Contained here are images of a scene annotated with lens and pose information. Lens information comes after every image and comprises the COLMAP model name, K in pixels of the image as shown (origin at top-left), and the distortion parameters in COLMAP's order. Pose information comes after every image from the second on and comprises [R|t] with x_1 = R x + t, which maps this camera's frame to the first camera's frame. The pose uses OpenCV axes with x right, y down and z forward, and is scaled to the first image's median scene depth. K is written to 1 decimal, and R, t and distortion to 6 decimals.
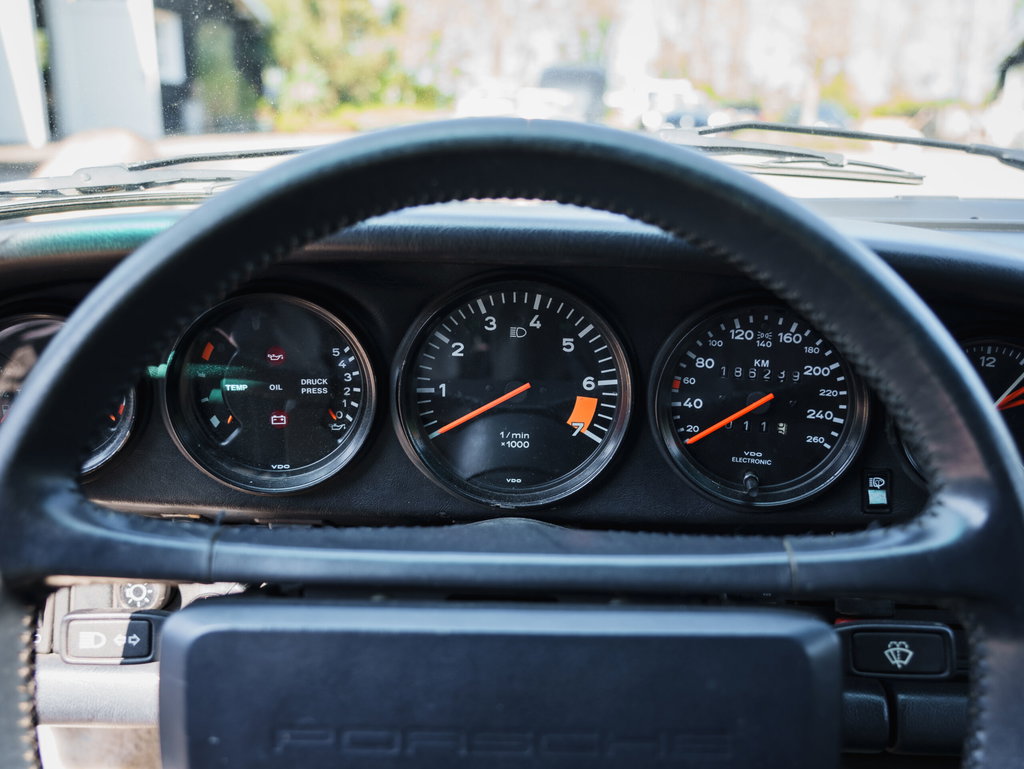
lens RADIAL K [[965.4, 0, 512.0], [0, 965.4, 384.5], [0, 0, 1]] dist [0.008617, 0.005902]
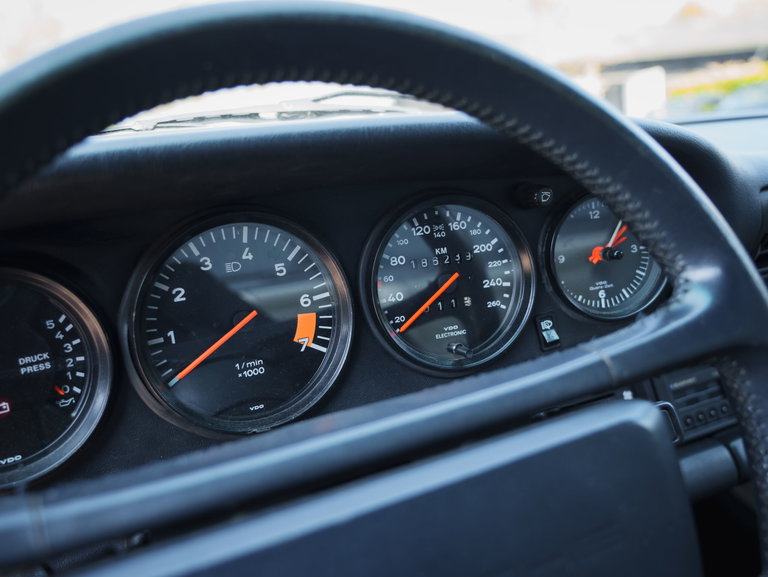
lens RADIAL K [[724.0, 0, 384.0], [0, 724.0, 288.5], [0, 0, 1]] dist [0.008617, 0.005902]
pose [[0.887869, -0.200772, 0.413979, -0.181243], [0.251354, 0.965292, -0.070936, 0.067200], [-0.385369, 0.167037, 0.907518, 0.215692]]
